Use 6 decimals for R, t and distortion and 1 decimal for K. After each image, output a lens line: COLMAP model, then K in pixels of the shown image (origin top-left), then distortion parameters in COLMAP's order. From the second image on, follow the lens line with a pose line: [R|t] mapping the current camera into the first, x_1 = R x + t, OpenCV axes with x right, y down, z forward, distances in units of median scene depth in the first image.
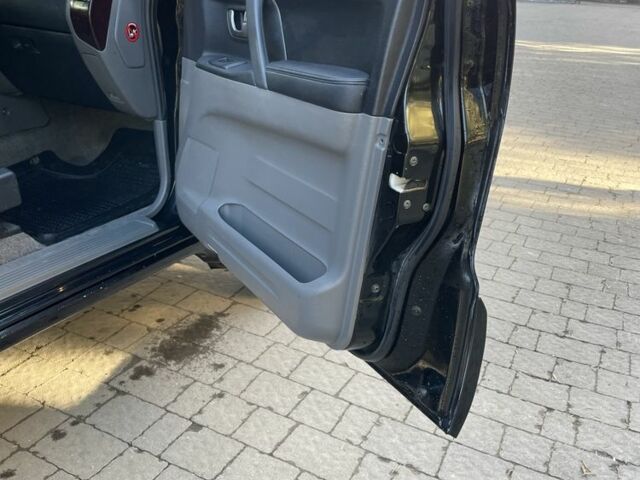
lens RADIAL K [[645.7, 0, 303.0], [0, 645.7, 240.9], [0, 0, 1]] dist [0.032256, 0.006474]
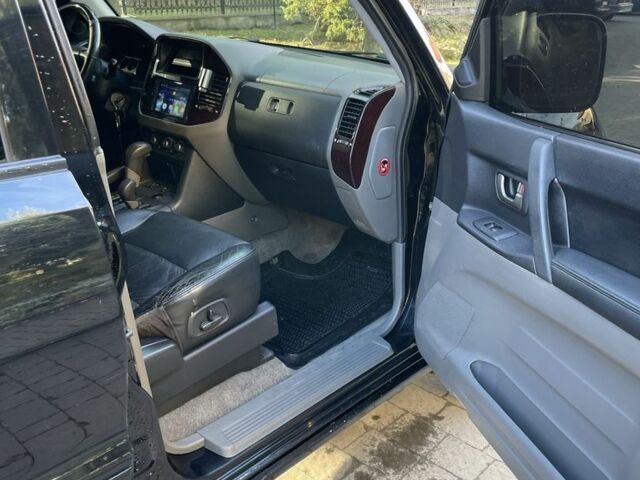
lens RADIAL K [[635.2, 0, 322.7], [0, 635.2, 247.6], [0, 0, 1]] dist [0.084615, -0.120846]
pose [[0.969395, 0.055154, -0.239232, -0.085530], [-0.061956, 0.997858, -0.021003, -0.131614], [0.237561, 0.035182, 0.970735, -0.005110]]
